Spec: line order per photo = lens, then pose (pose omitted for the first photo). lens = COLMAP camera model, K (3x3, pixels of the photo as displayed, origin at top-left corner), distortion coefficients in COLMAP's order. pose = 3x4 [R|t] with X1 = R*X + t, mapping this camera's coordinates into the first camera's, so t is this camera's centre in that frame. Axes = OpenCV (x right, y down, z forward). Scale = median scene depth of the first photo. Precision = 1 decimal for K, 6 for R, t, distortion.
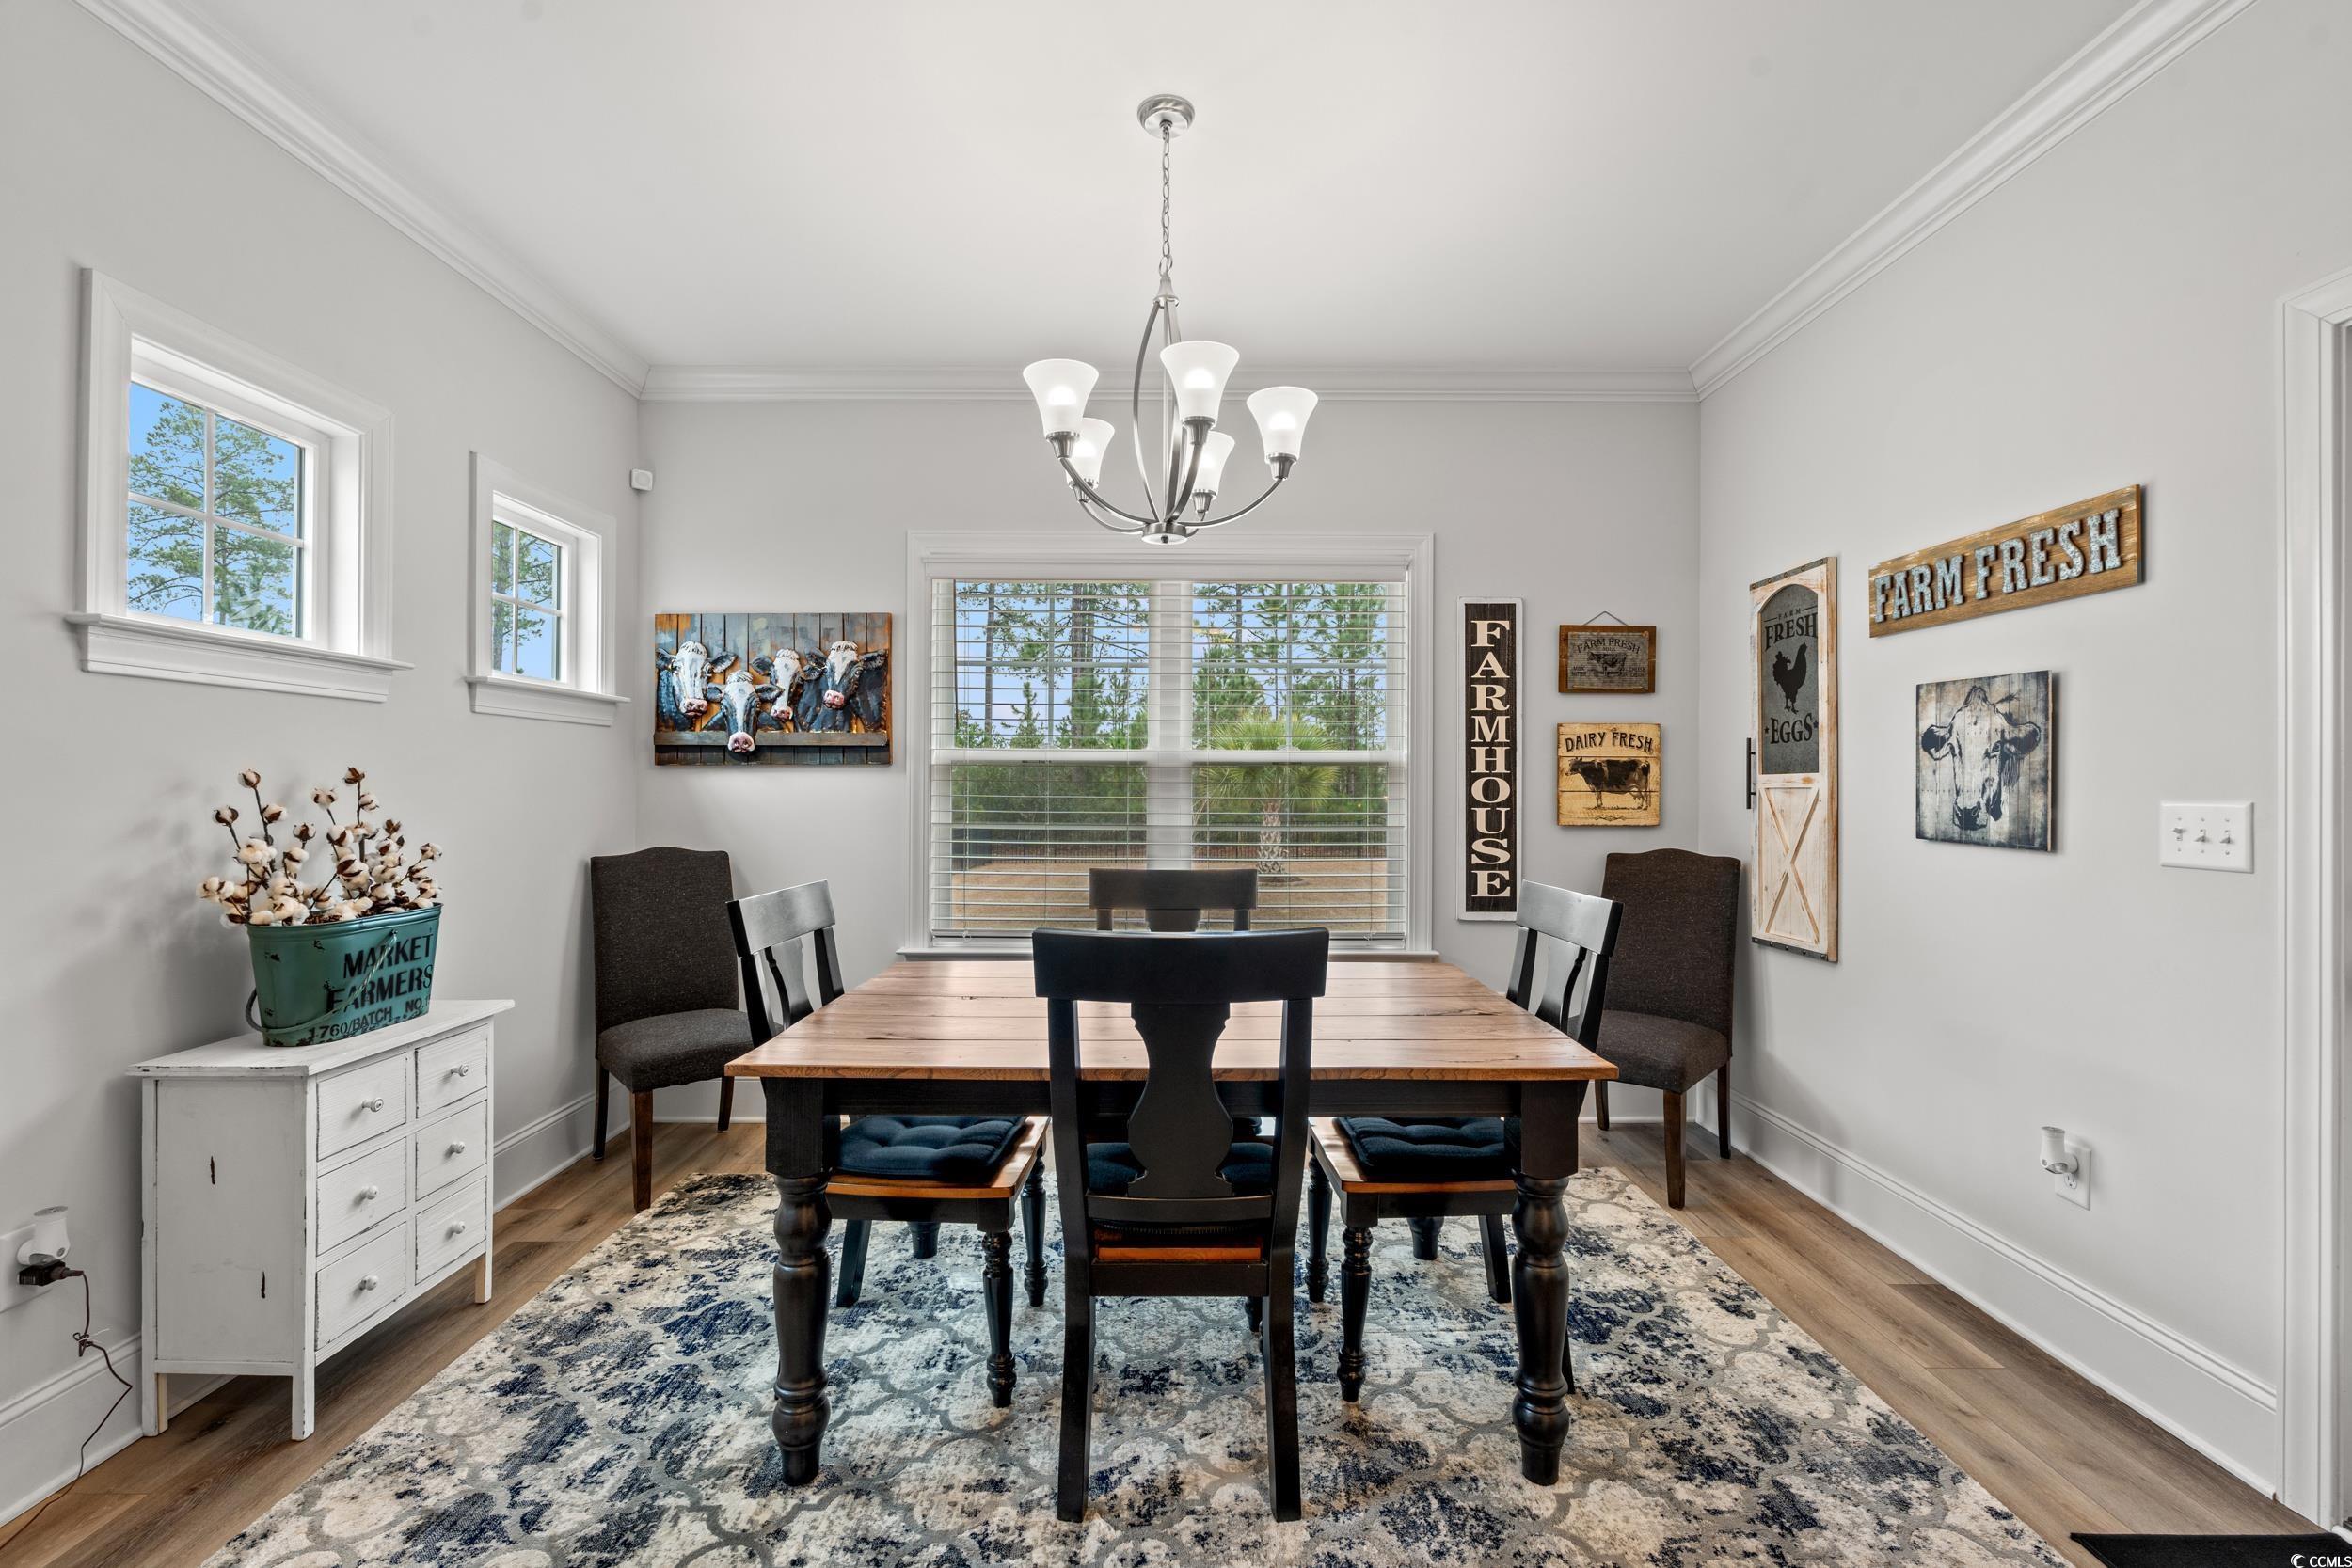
lens RADIAL K [[1027.6, 0, 1172.1], [0, 1027.6, 779.8], [0, 0, 1]] dist [-0.002758, -0.000012]
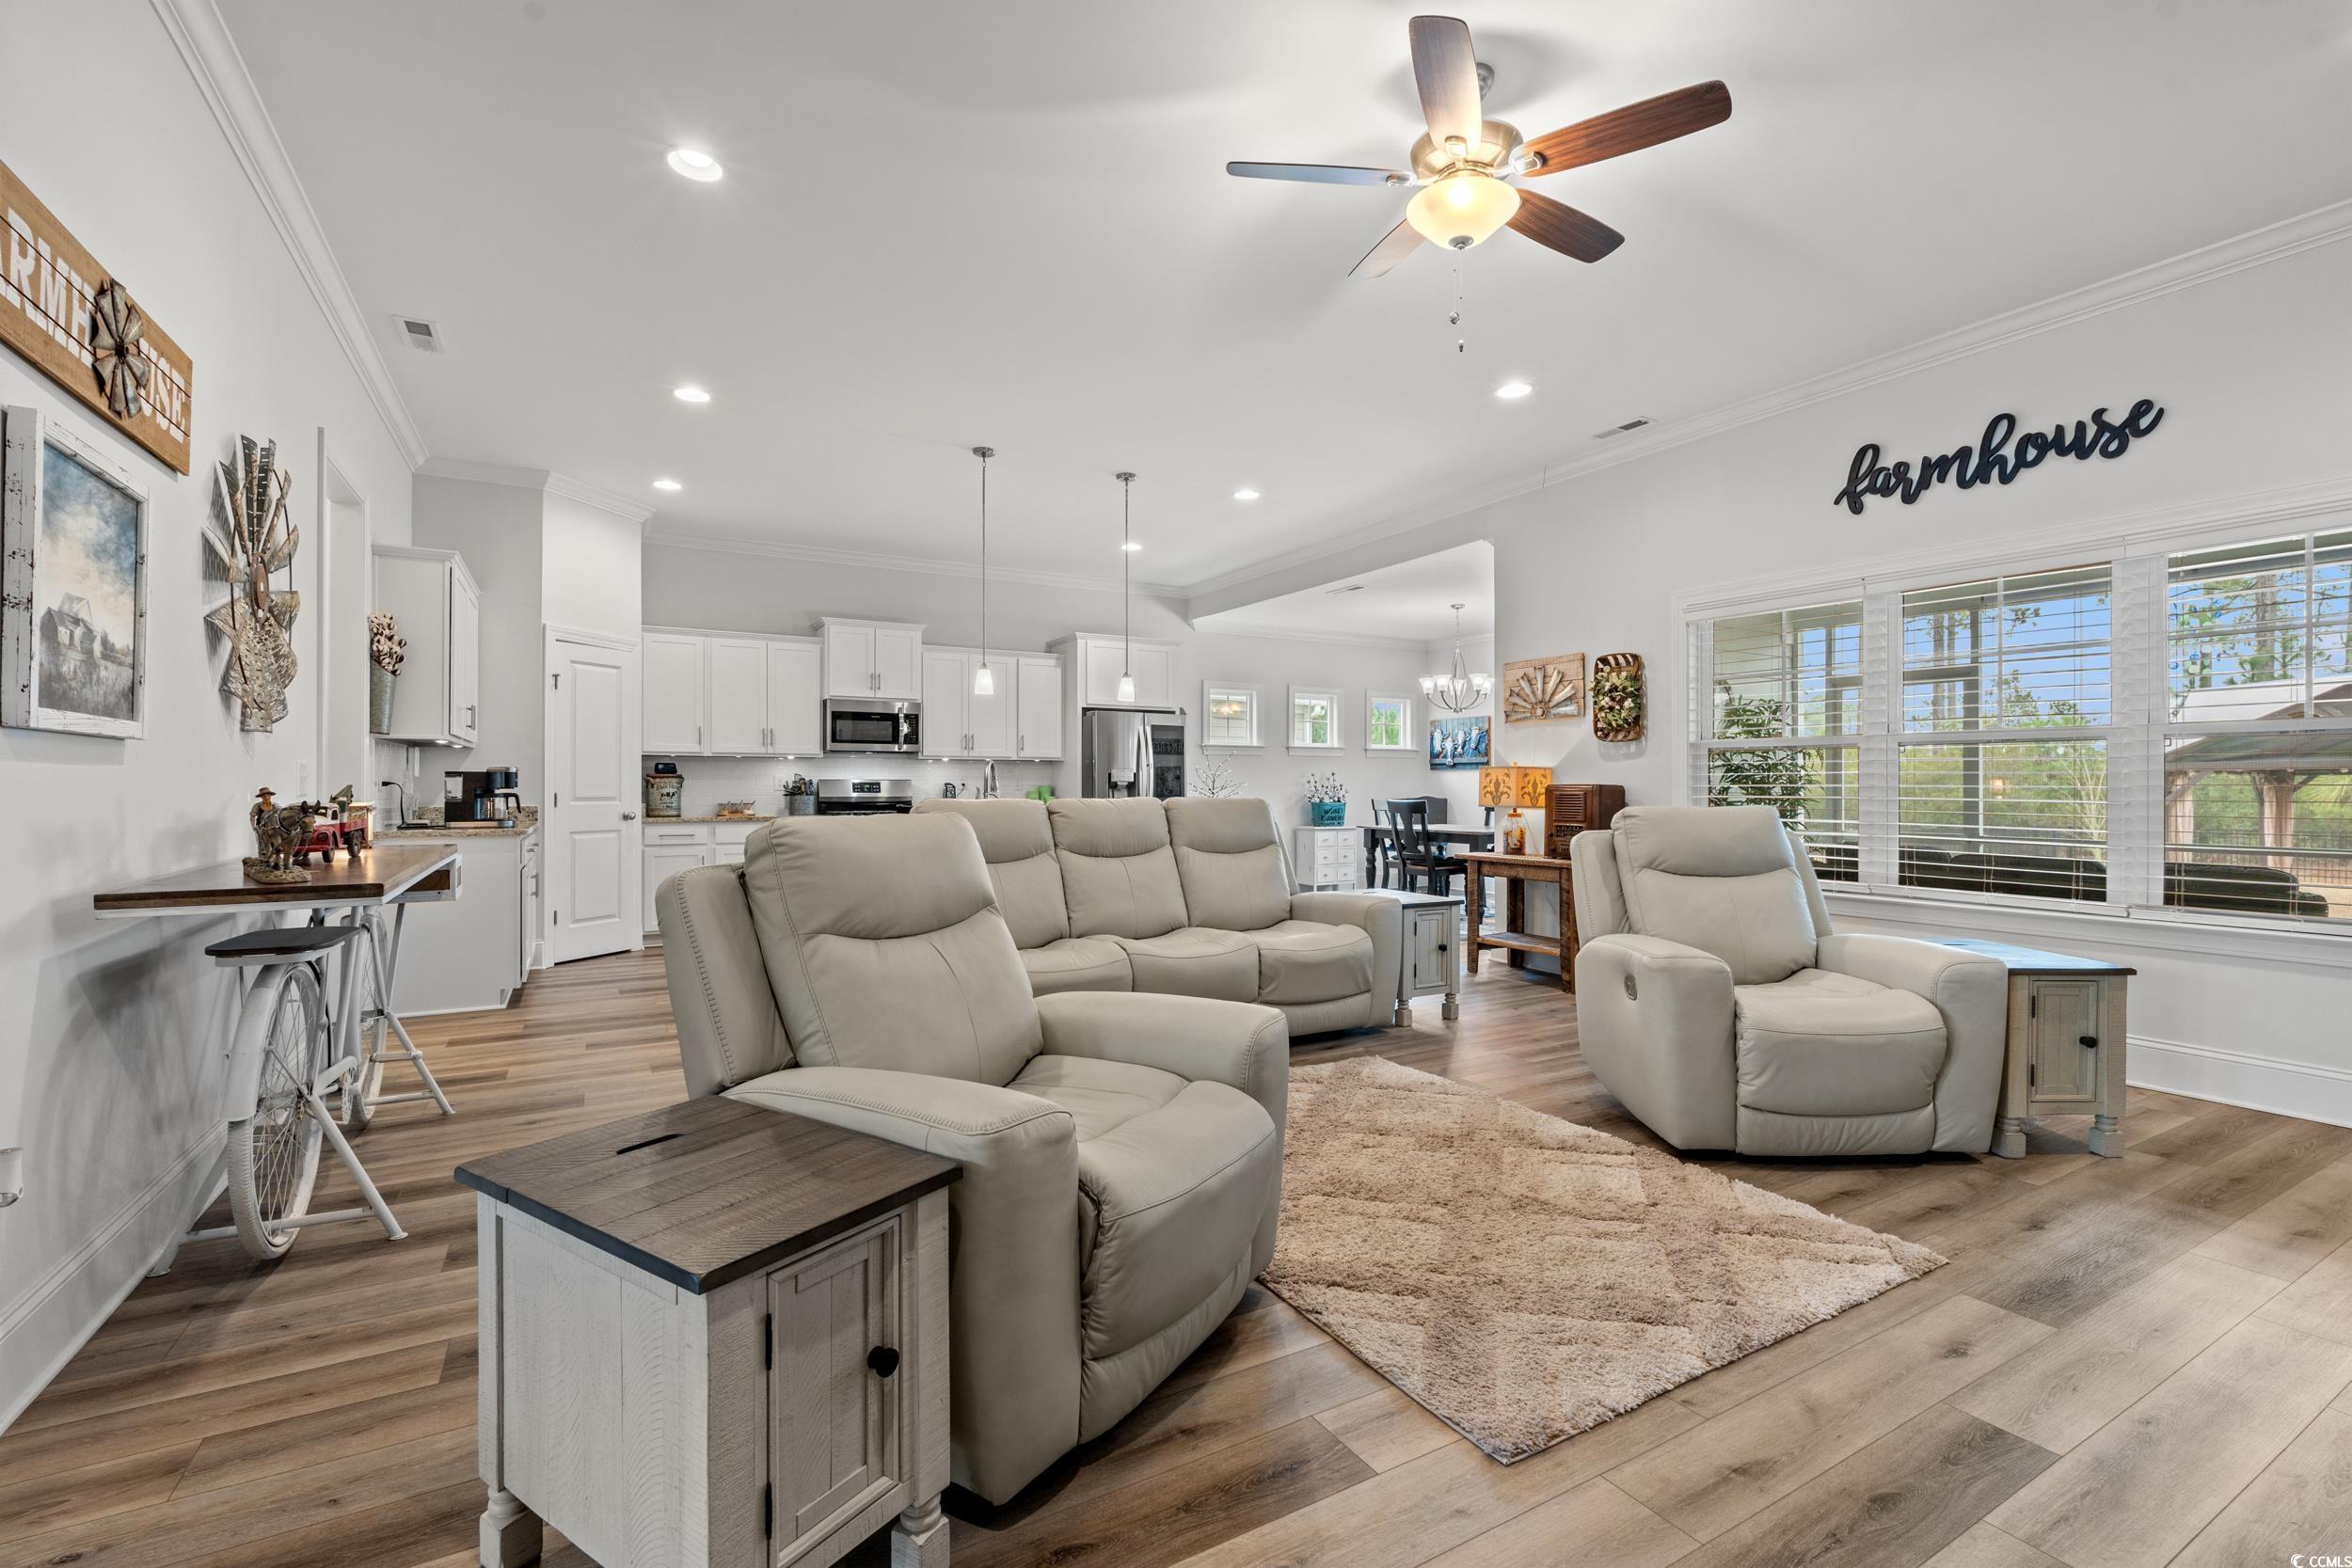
lens RADIAL K [[1027.6, 0, 1176.0], [0, 1027.6, 778.9], [0, 0, 1]] dist [-0.002758, -0.000012]
pose [[0.495918, -0.006276, -0.868347, 1.803081], [0.005961, 0.999975, -0.003823, 0.019317], [0.868349, -0.003280, 0.495943, -1.196022]]
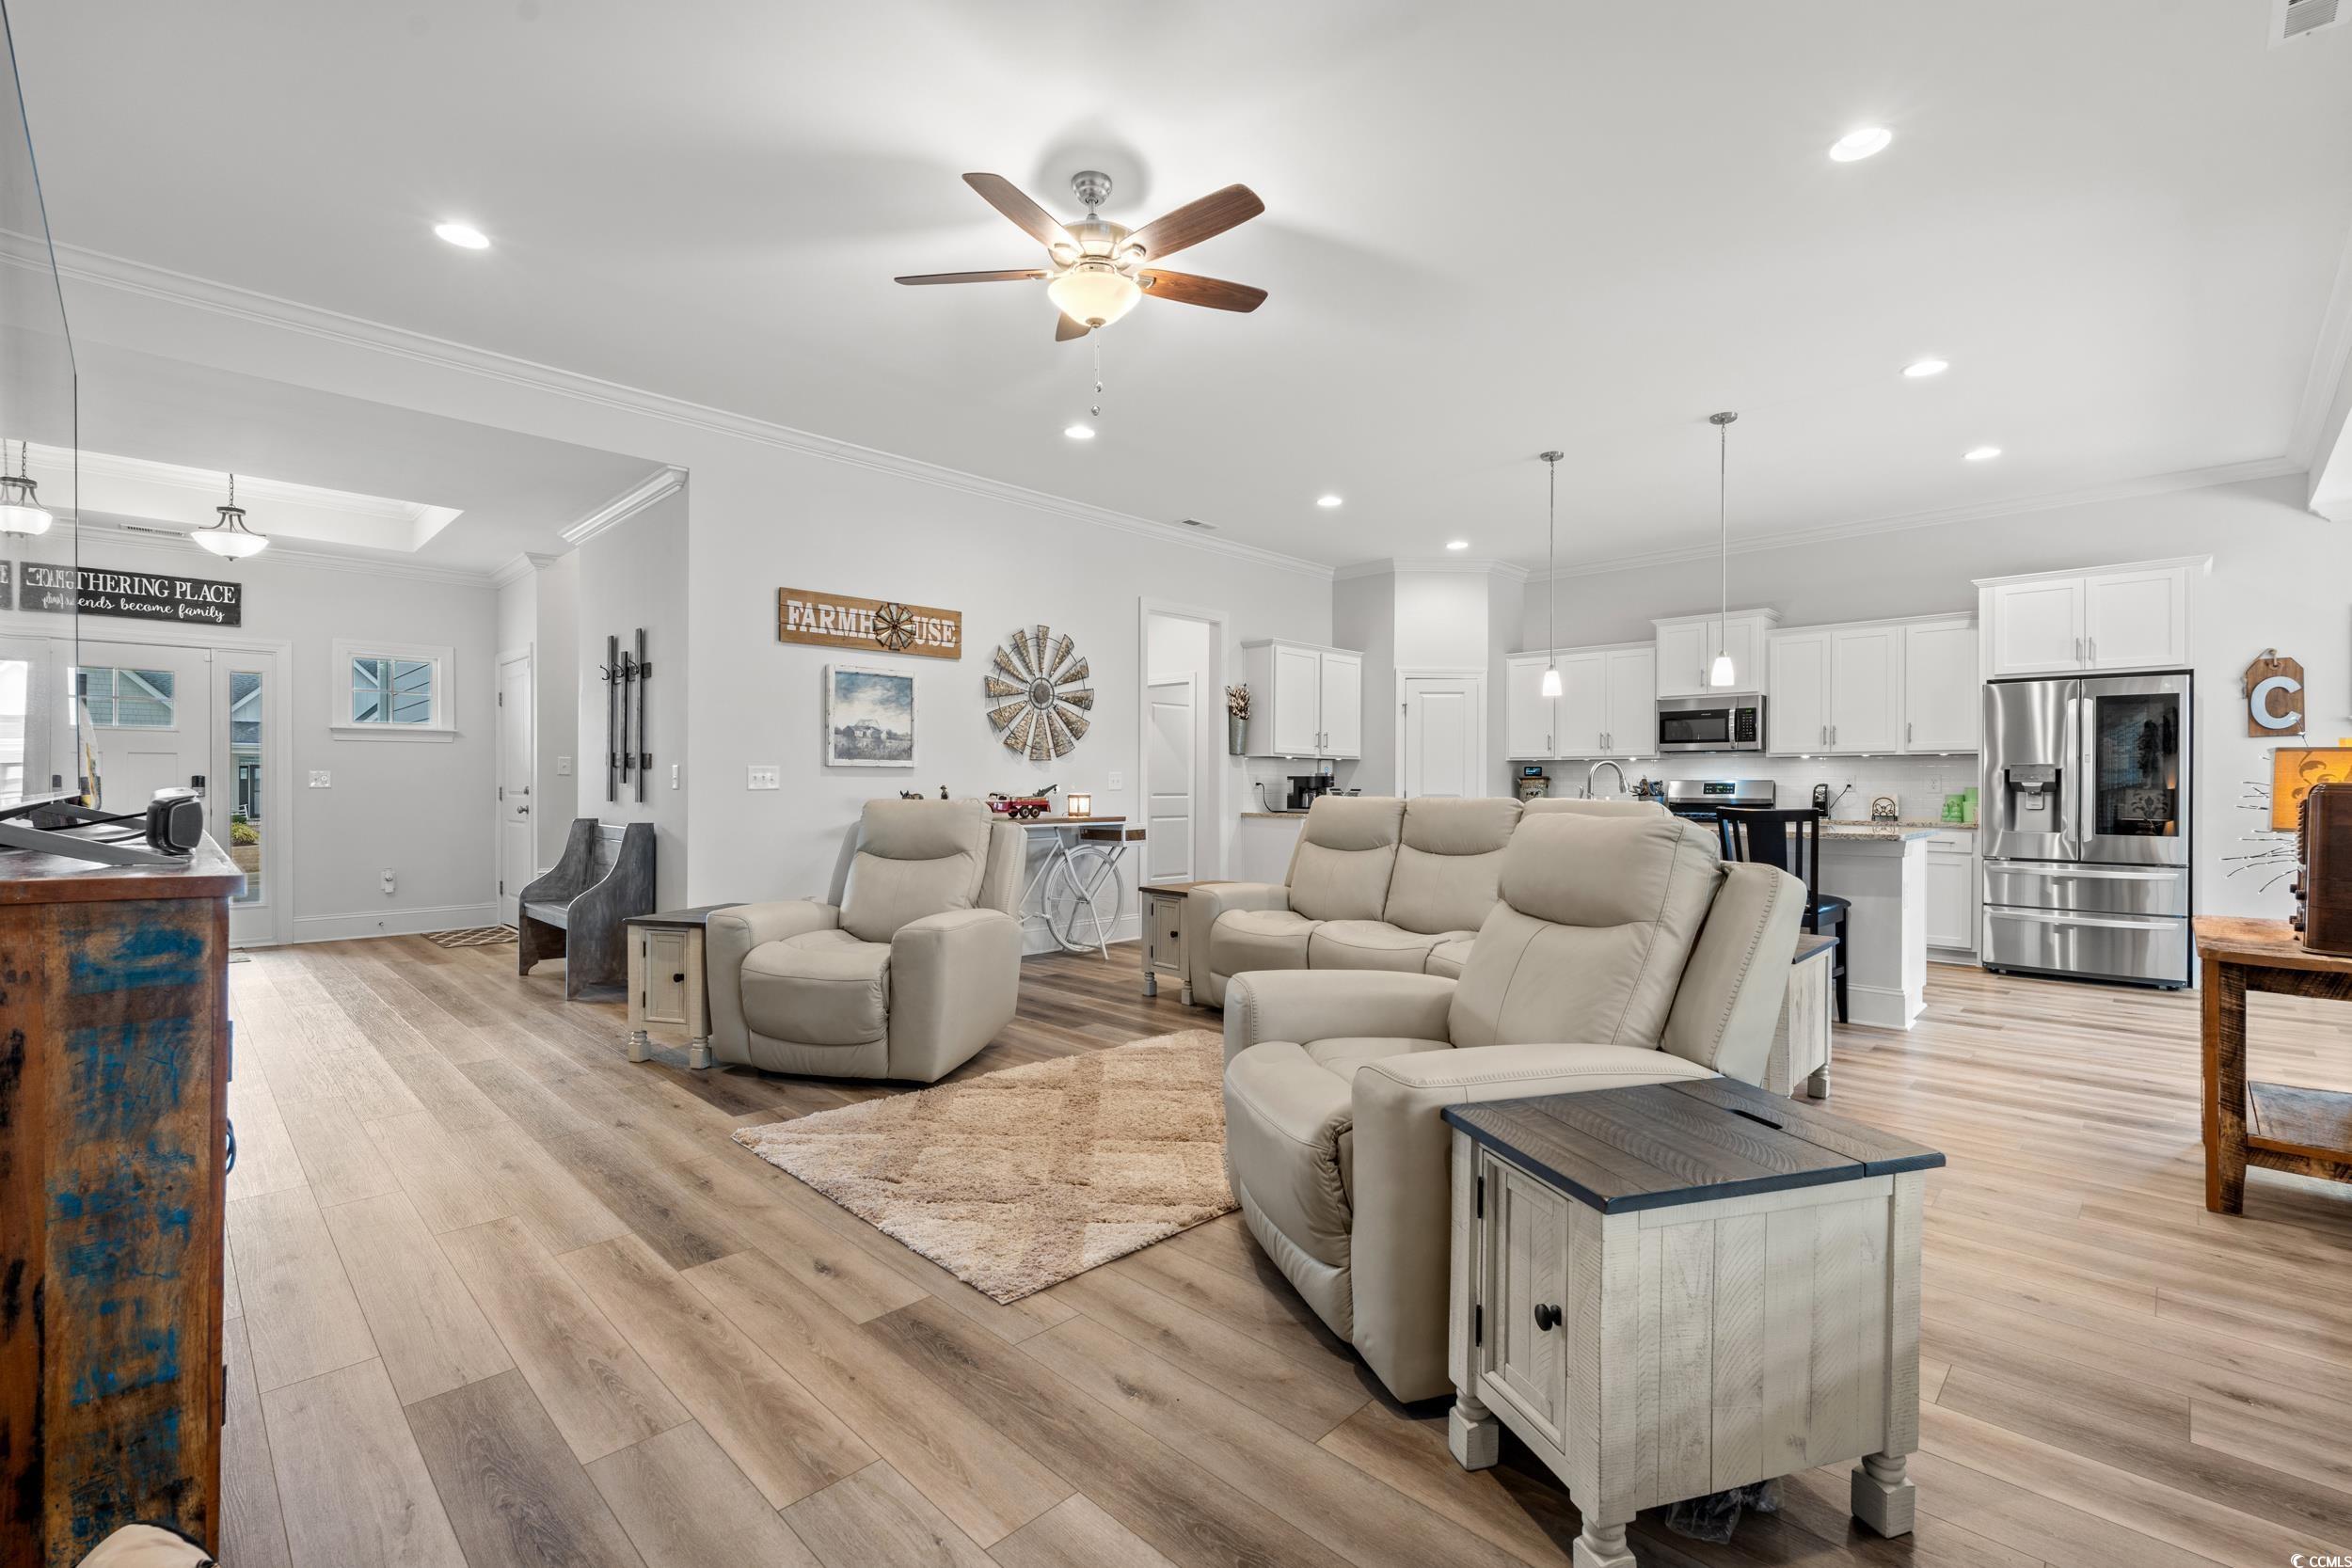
lens RADIAL K [[1027.6, 0, 1180.5], [0, 1027.6, 790.1], [0, 0, 1]] dist [-0.002758, -0.000012]
pose [[-0.702663, 0.001186, -0.711521, 1.831943], [0.001304, 0.999999, 0.000378, 0.026744], [0.711521, -0.000663, -0.702664, 0.051399]]
